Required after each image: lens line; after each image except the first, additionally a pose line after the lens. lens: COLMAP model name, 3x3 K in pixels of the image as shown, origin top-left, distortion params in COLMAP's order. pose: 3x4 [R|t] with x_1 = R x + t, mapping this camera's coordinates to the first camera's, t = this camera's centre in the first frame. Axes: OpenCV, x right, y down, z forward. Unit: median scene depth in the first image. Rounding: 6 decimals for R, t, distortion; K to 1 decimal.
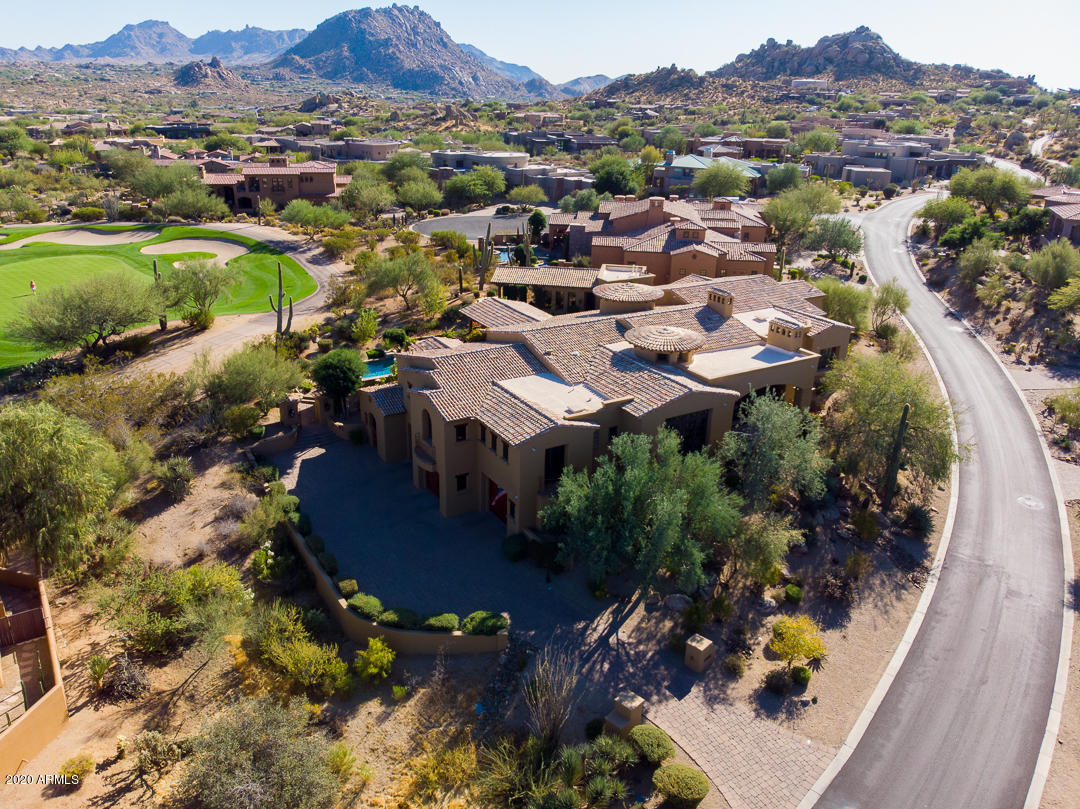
lens RADIAL K [[802.0, 0, 540.8], [0, 802.0, 404.0], [0, 0, 1]] dist [-0.014555, 0.034587]
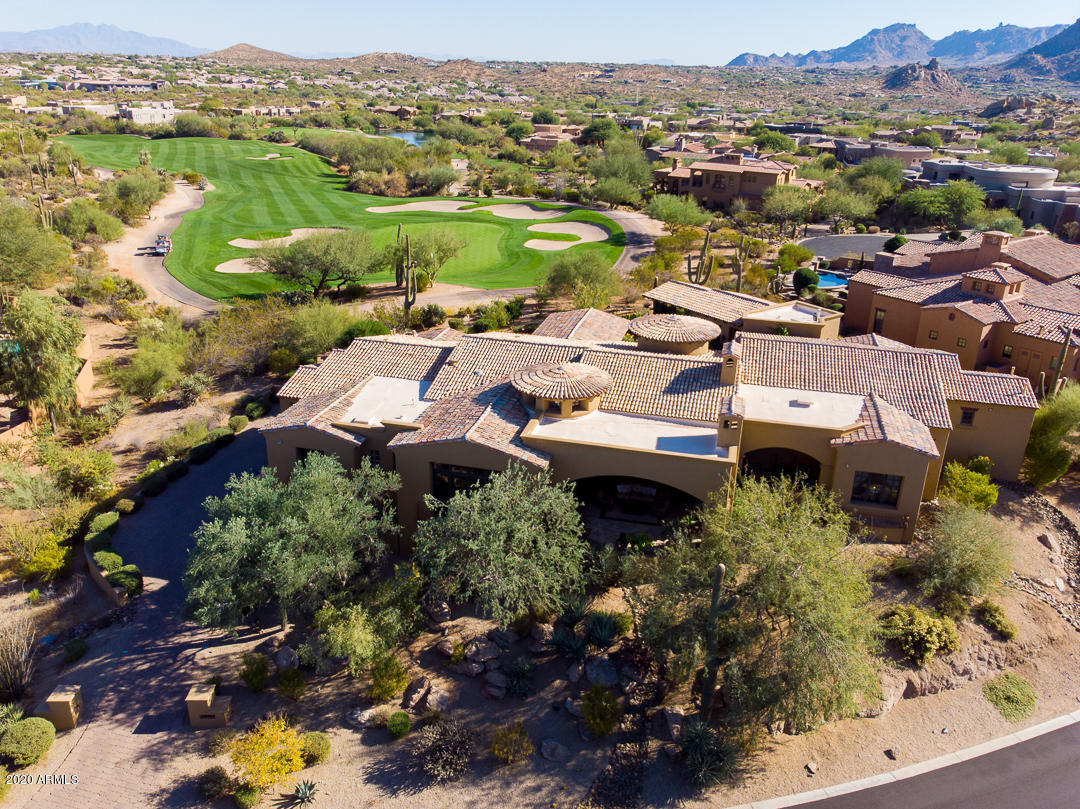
lens RADIAL K [[837.1, 0, 540.9], [0, 837.1, 403.9], [0, 0, 1]] dist [-0.020389, 0.044545]
pose [[0.706330, 0.256919, -0.659614, 0.401644], [-0.268885, 0.959349, 0.085738, -0.072609], [0.654827, 0.116801, 0.746699, 0.221692]]
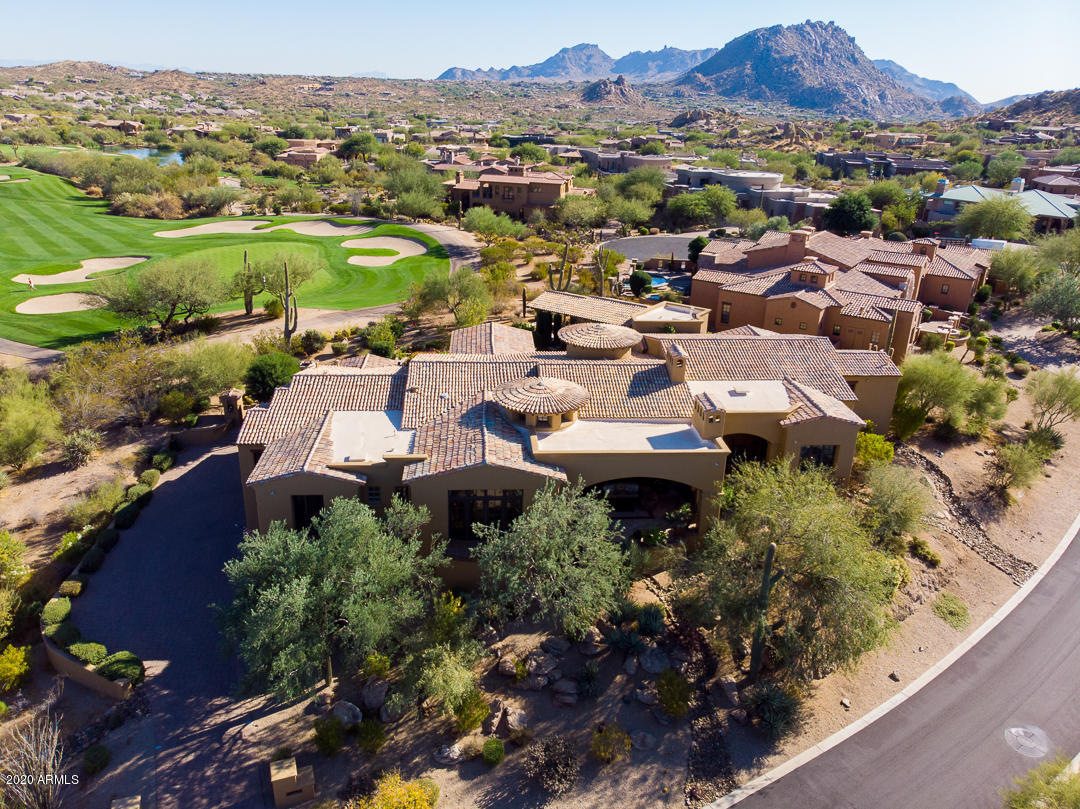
lens RADIAL K [[797.9, 0, 539.9], [0, 797.9, 406.4], [0, 0, 1]] dist [-0.011699, 0.027964]
pose [[0.894180, 0.168066, -0.414965, 0.290792], [-0.174145, 0.984441, 0.023459, -0.052395], [0.412451, 0.051287, 0.909535, 0.148766]]
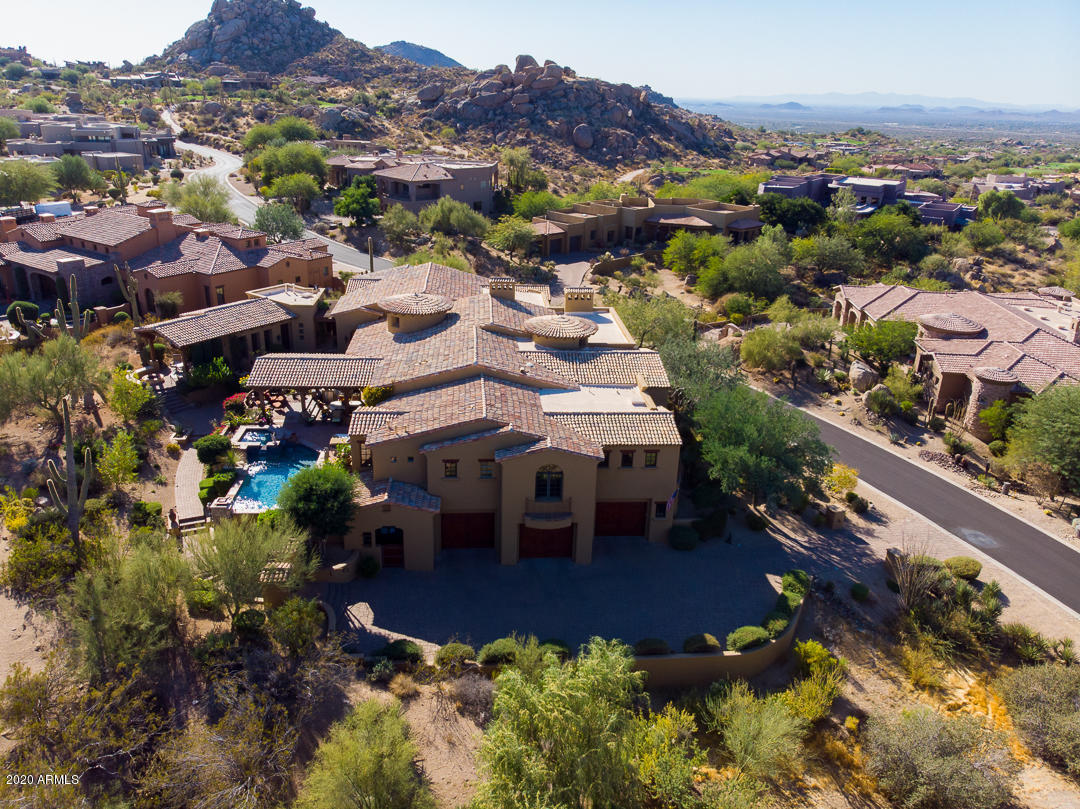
lens RADIAL K [[796.9, 0, 539.7], [0, 796.9, 406.7], [0, 0, 1]] dist [-0.015179, 0.035533]
pose [[0.447789, -0.345361, 0.824749, -0.448178], [0.314027, 0.924380, 0.216583, -0.129391], [-0.837181, 0.162010, 0.522380, 0.285819]]
